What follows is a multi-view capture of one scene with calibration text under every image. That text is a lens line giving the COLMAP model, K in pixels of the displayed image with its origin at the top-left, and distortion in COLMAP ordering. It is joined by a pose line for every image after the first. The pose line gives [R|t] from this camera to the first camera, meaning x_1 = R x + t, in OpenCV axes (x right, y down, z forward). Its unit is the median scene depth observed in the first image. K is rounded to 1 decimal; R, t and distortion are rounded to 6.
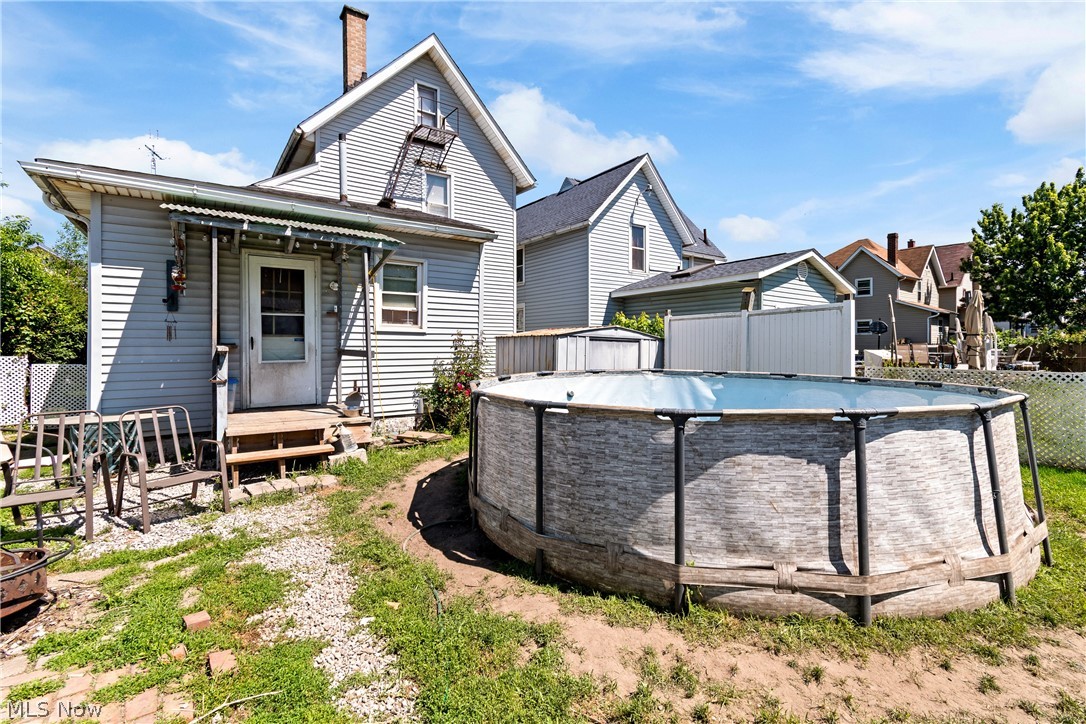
lens RADIAL K [[482.3, 0, 542.3], [0, 482.3, 352.0], [0, 0, 1]] dist [0.004163, 0.000258]
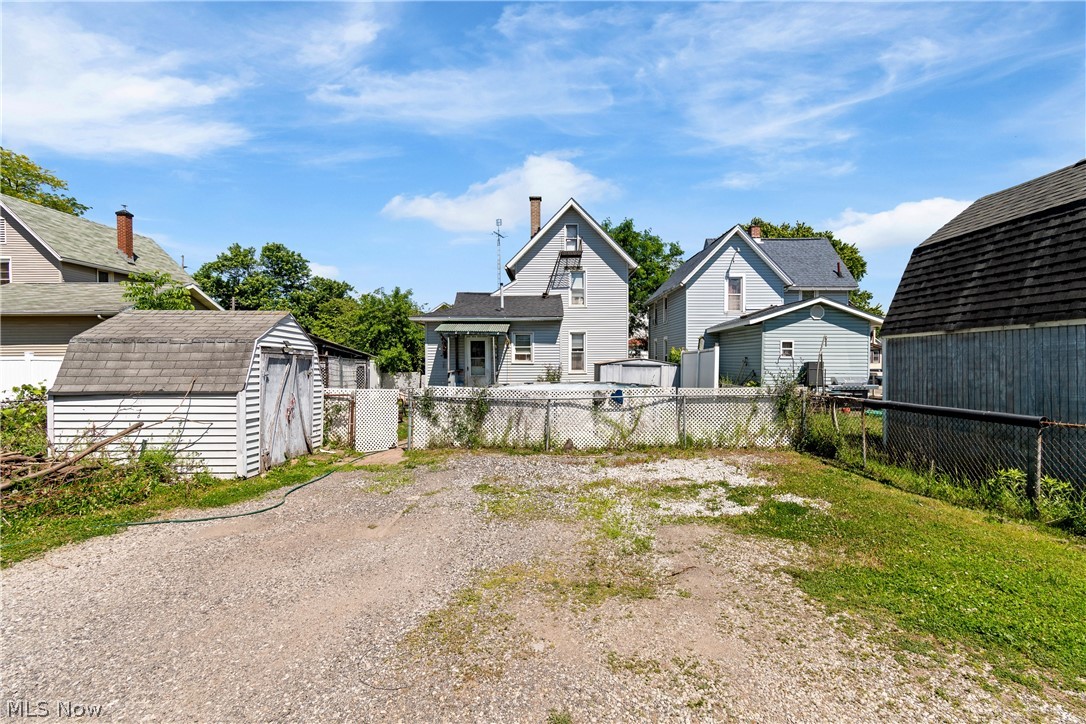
lens RADIAL K [[484.6, 0, 545.0], [0, 484.6, 373.0], [0, 0, 1]] dist [0.002983, 0.000429]
pose [[0.810638, 0.011873, -0.585428, 1.175500], [-0.002828, 0.999862, 0.016363, -0.035536], [0.585541, -0.011609, 0.810559, -0.841229]]
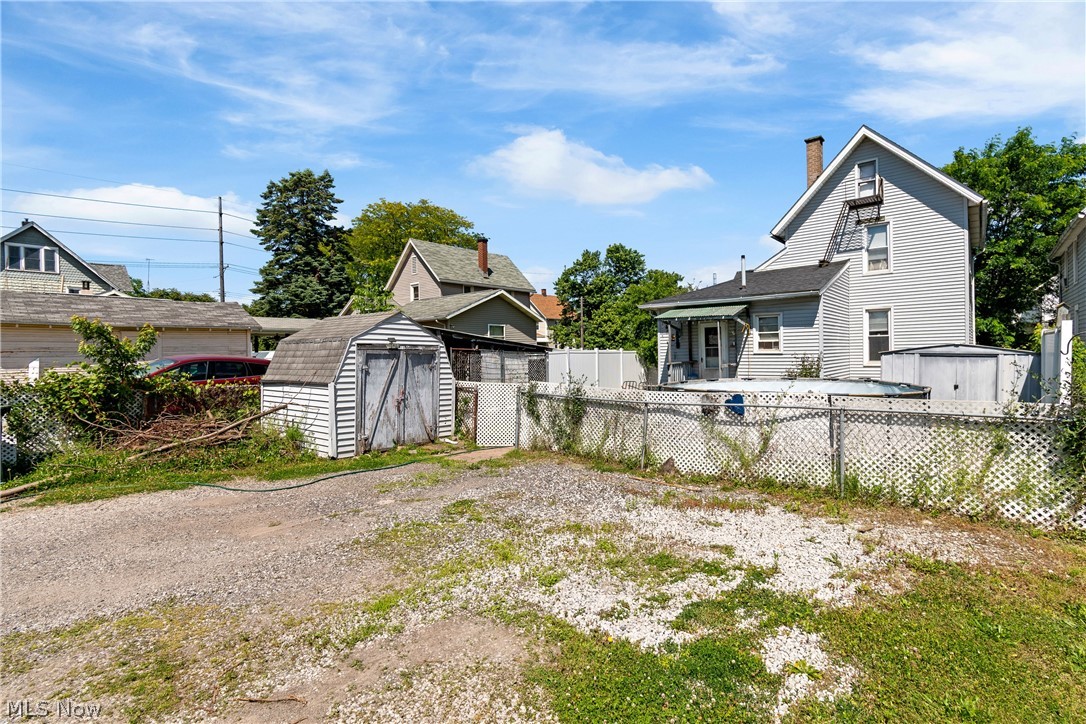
lens RADIAL K [[500.0, 0, 560.2], [0, 500.0, 356.4], [0, 0, 1]] dist [0.005064, 0.000680]
pose [[0.261618, 0.001921, -0.965170, 1.355513], [0.006531, 0.999972, 0.003760, -0.043564], [0.965149, -0.007287, 0.261598, -0.267609]]
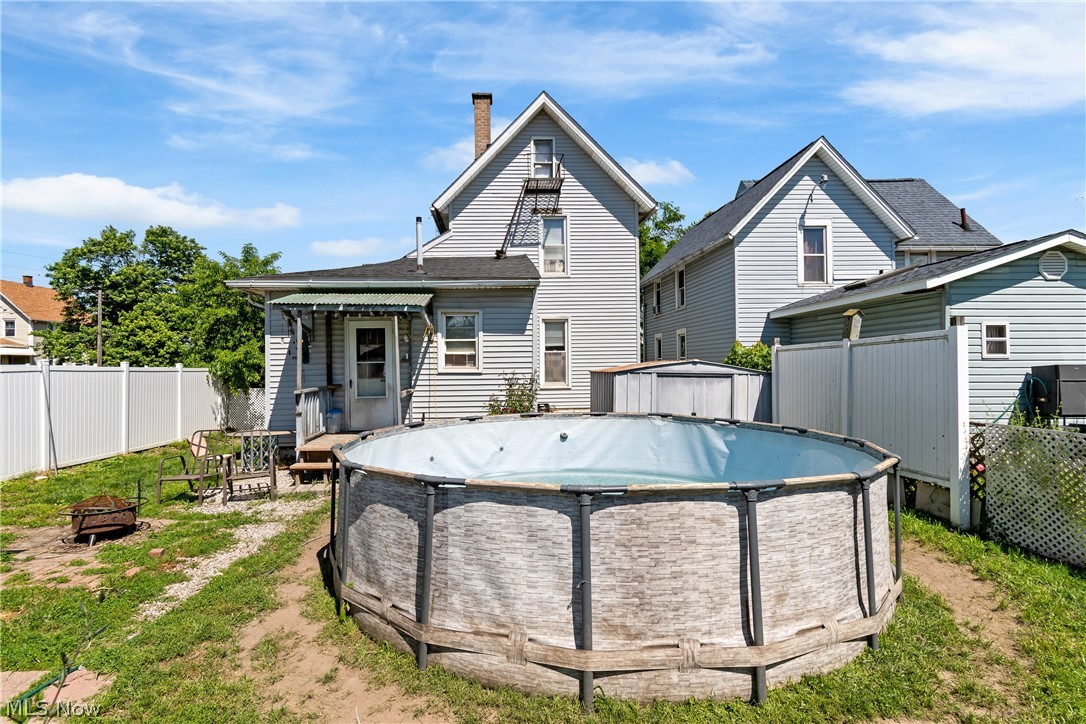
lens RADIAL K [[503.8, 0, 513.0], [0, 503.8, 361.8], [0, 0, 1]] dist [0.007469, 0.000301]
pose [[0.835847, -0.014748, -0.548764, 0.499409], [0.004259, 0.999783, -0.020383, -0.043127], [0.548946, 0.014700, 0.835729, 0.037676]]
